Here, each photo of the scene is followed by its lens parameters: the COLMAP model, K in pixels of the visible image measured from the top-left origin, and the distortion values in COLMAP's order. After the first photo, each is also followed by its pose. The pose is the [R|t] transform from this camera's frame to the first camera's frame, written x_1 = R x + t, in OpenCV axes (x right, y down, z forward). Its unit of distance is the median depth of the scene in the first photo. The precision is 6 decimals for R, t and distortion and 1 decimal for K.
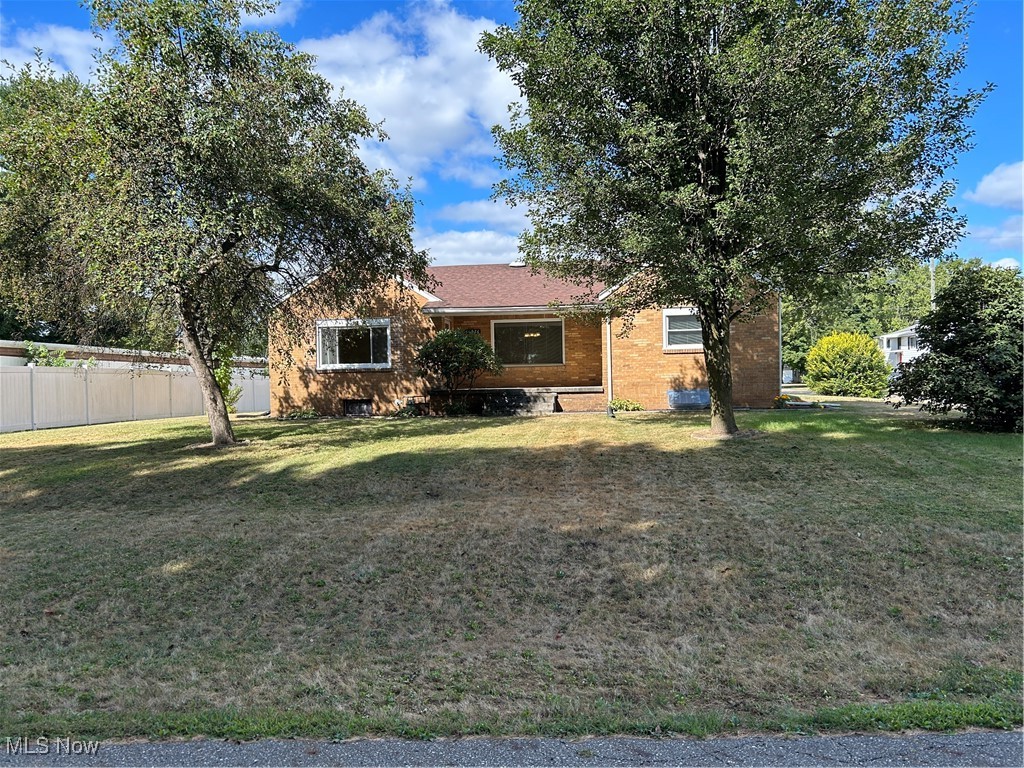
lens RADIAL K [[780.5, 0, 516.1], [0, 780.5, 386.6], [0, 0, 1]] dist [0.059677, -0.067918]
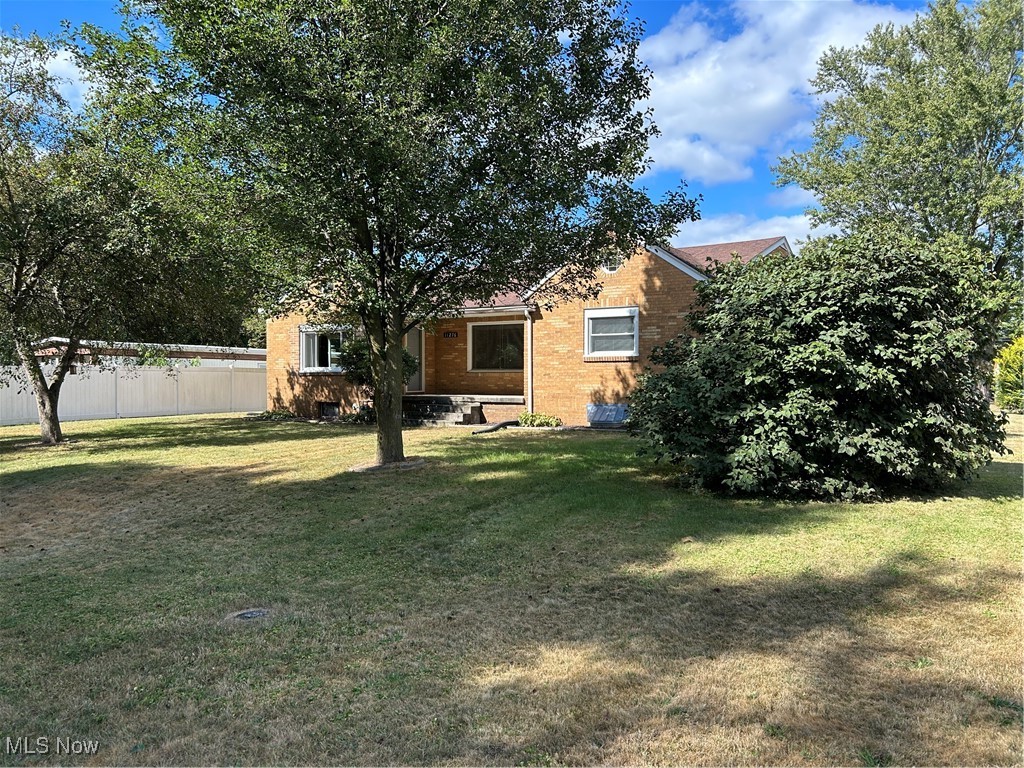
lens RADIAL K [[780.5, 0, 515.8], [0, 780.5, 384.8], [0, 0, 1]] dist [0.059677, -0.067918]
pose [[0.922322, 0.023126, -0.385729, 0.411979], [-0.021367, 0.999733, 0.008847, -0.020690], [0.385830, 0.000082, 0.922570, 0.156069]]
